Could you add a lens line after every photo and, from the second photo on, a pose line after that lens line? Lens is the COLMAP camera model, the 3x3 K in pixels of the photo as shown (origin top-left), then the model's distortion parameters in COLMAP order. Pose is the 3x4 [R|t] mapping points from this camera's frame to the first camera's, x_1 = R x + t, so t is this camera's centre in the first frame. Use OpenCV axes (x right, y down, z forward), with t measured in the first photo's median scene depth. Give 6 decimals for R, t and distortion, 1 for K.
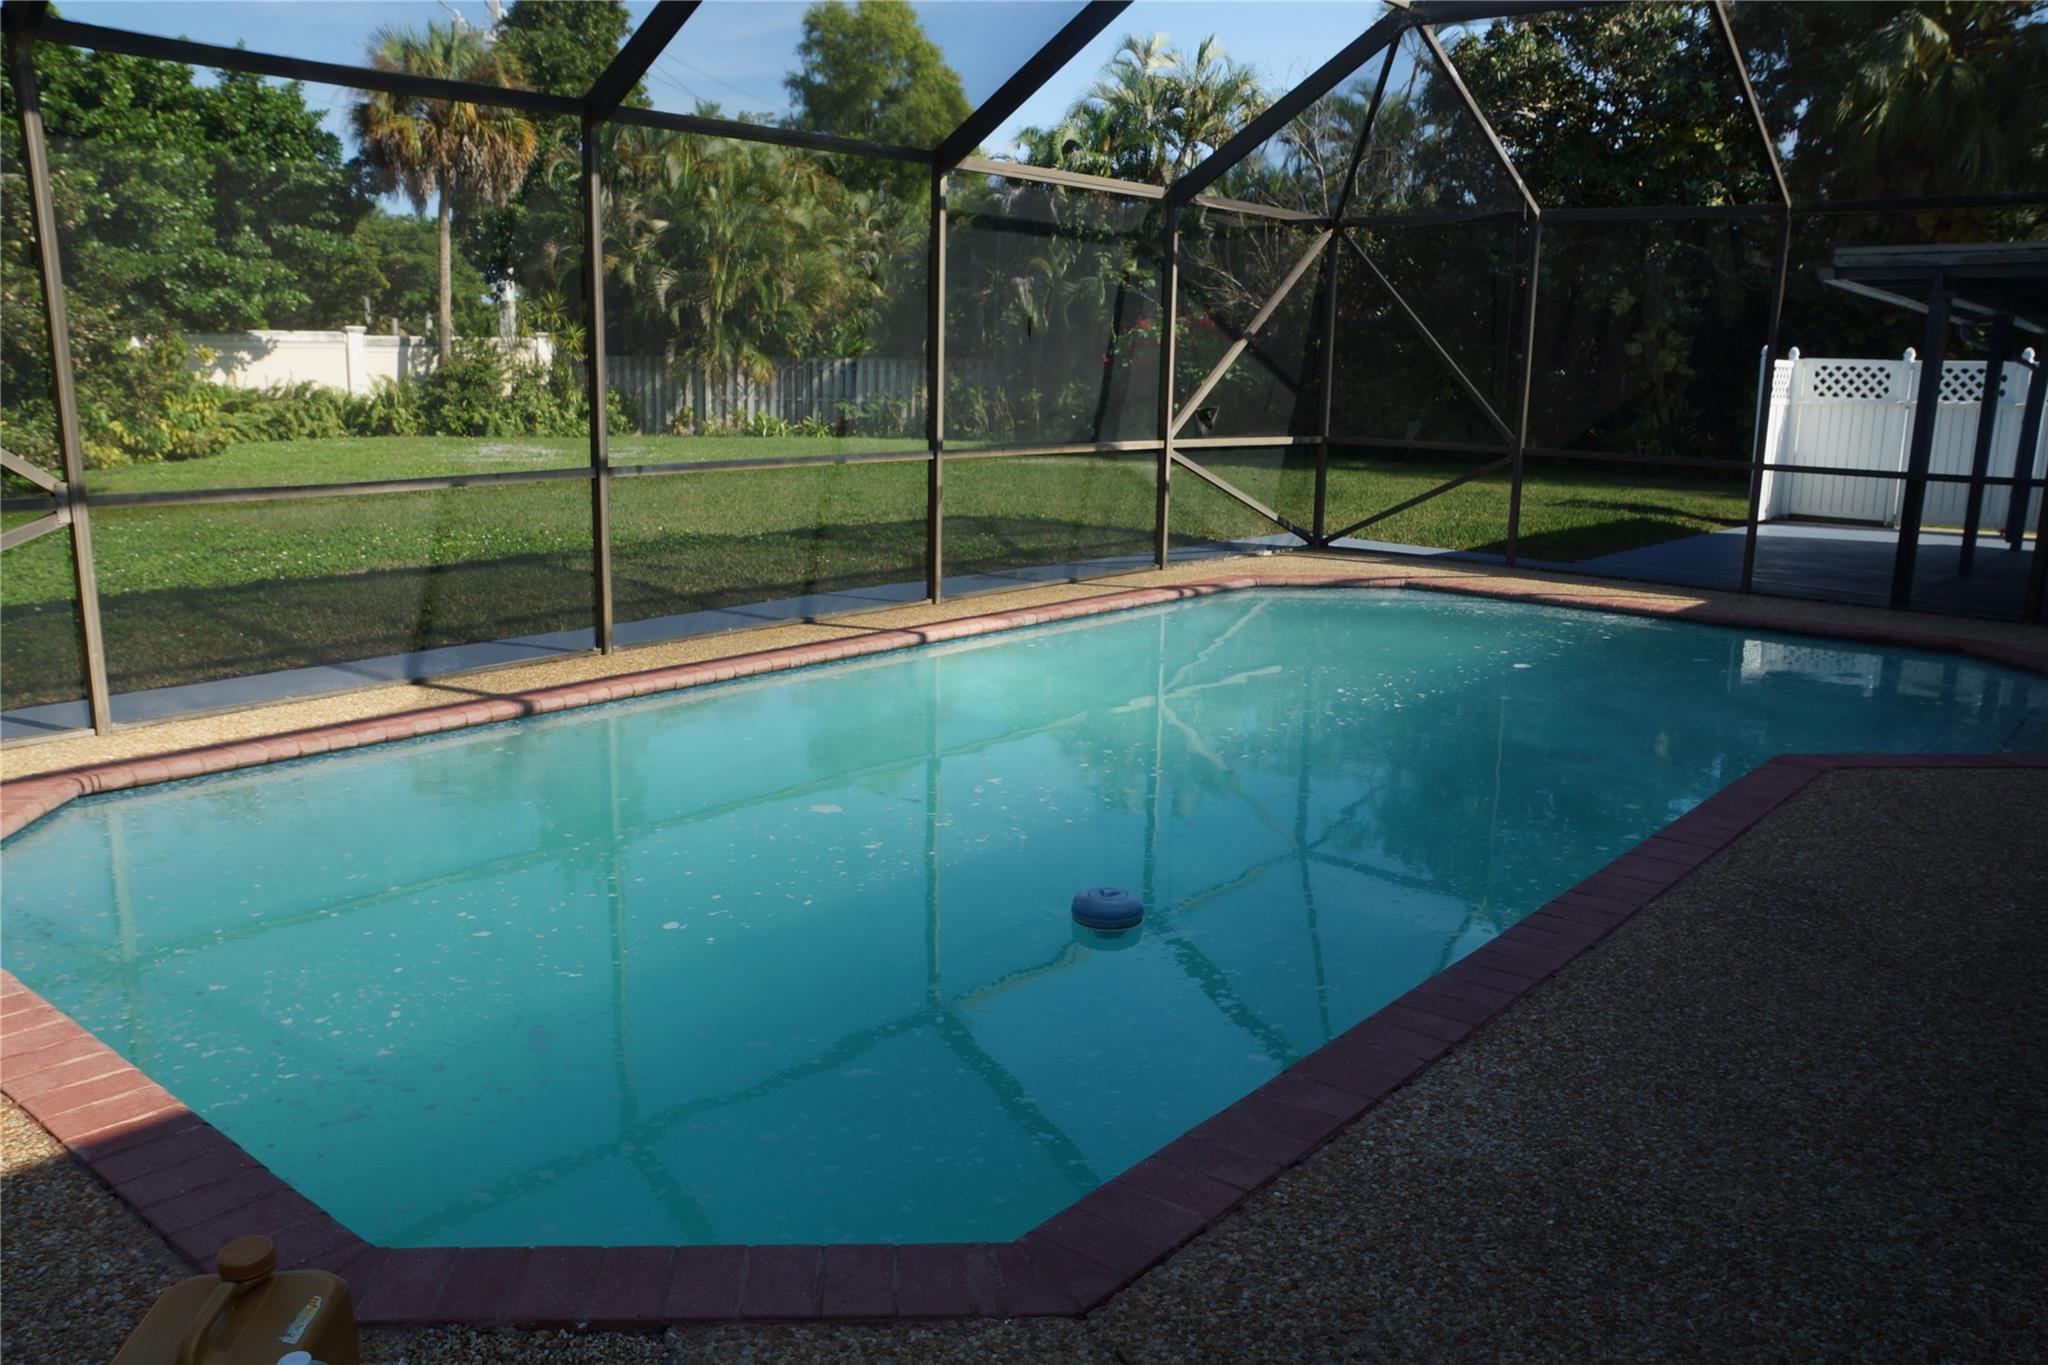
lens RADIAL K [[1600.8, 0, 1021.3], [0, 1600.8, 738.9], [0, 0, 1]] dist [-0.148512, 0.154889]
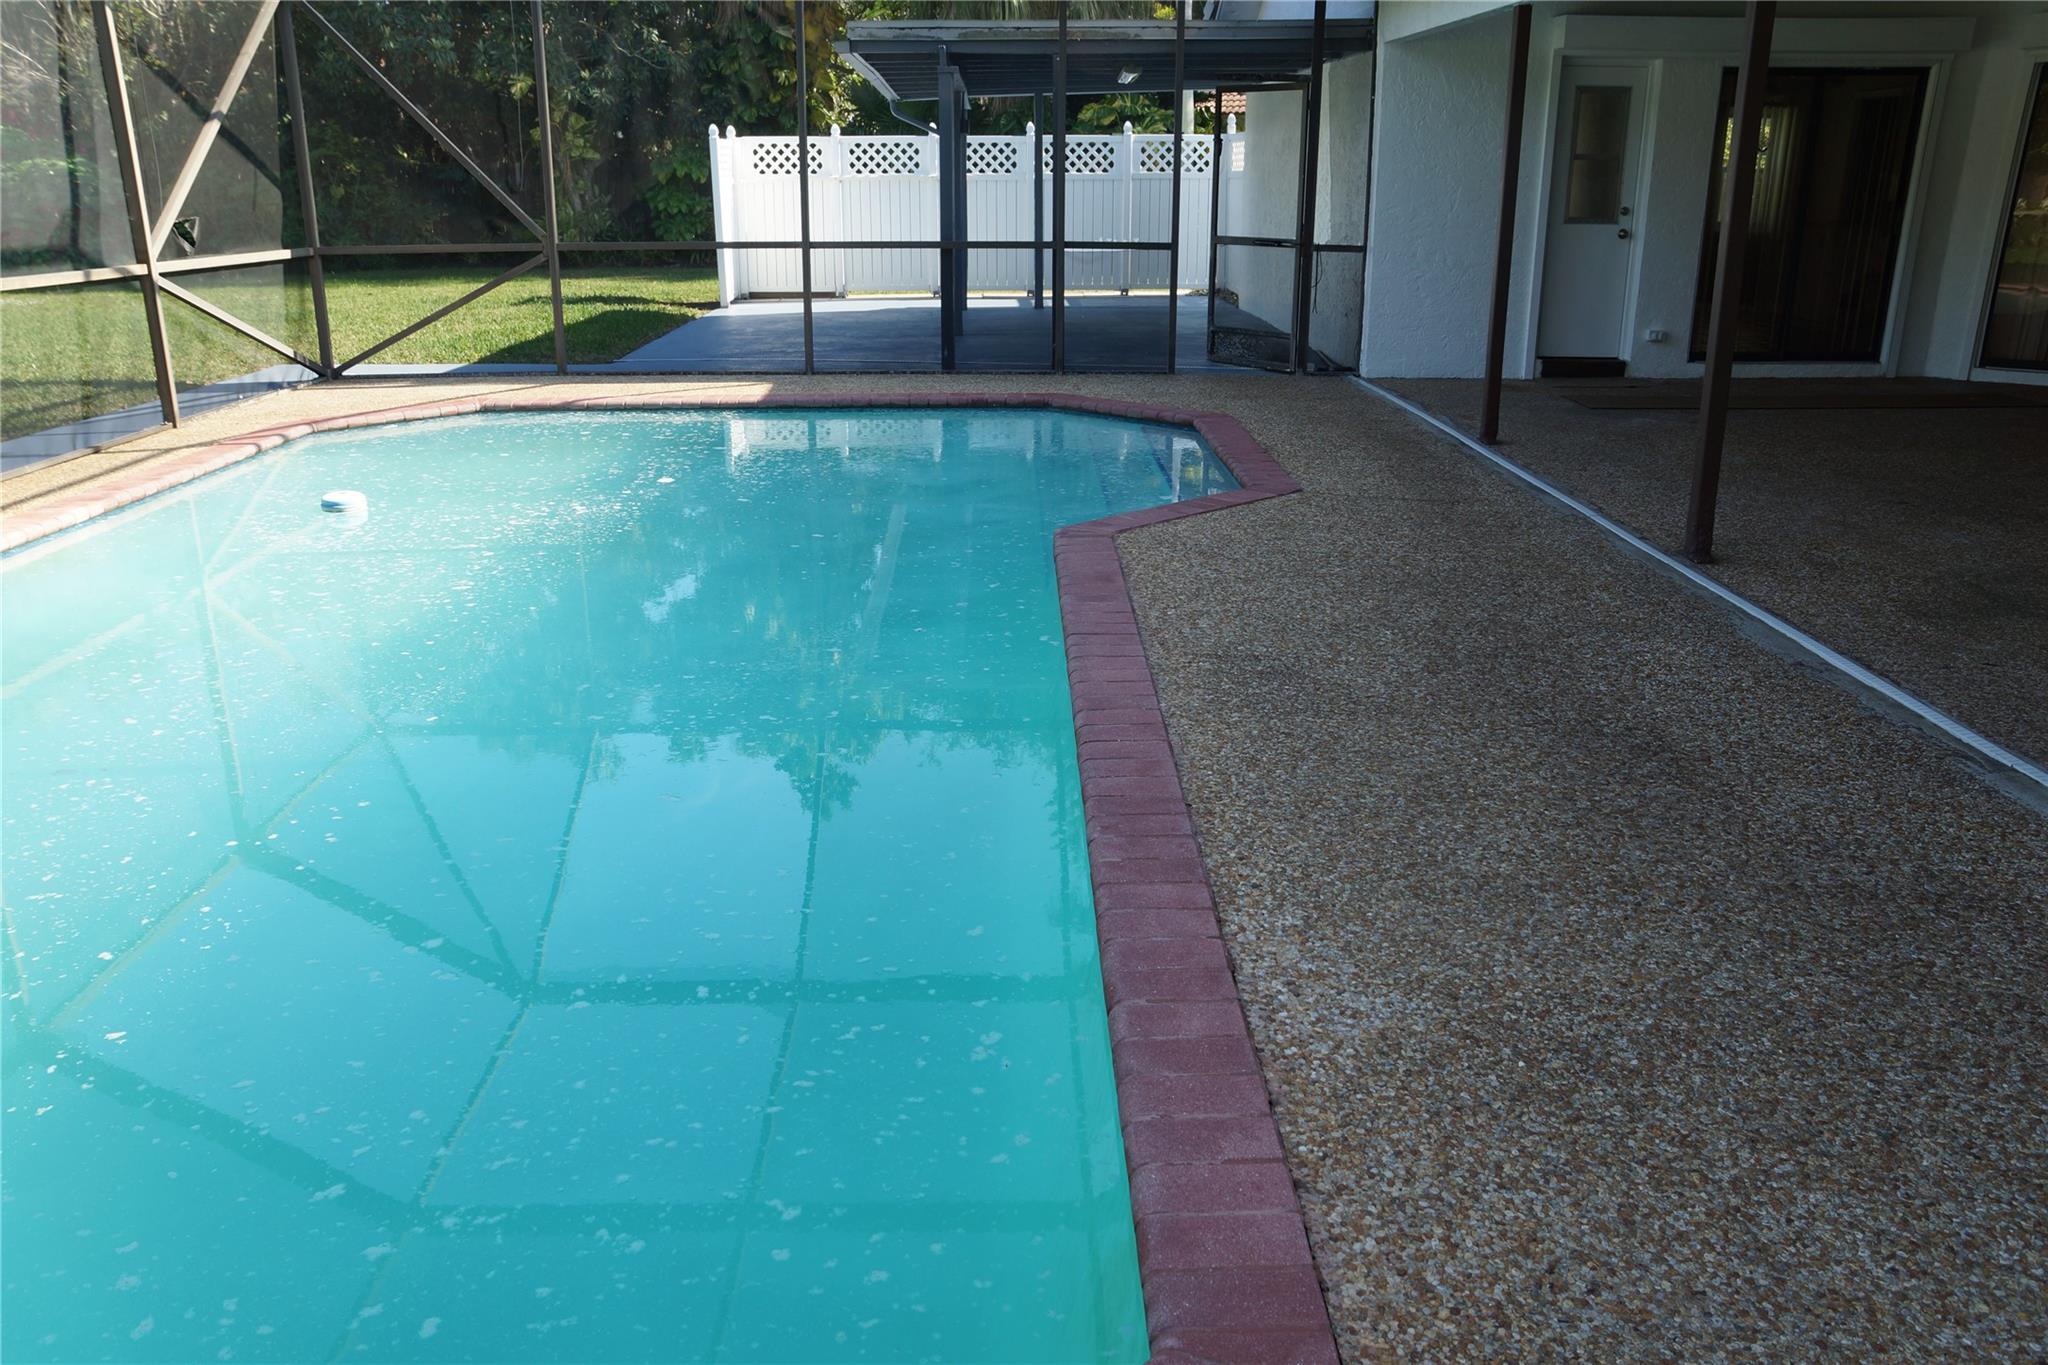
lens RADIAL K [[1600.3, 0, 1077.1], [0, 1600.3, 678.7], [0, 0, 1]] dist [-0.114514, 0.151836]
pose [[0.750767, -0.219253, 0.623118, -0.093790], [0.162946, 0.975628, 0.146962, -0.024155], [-0.640154, -0.008800, 0.768196, 0.097270]]
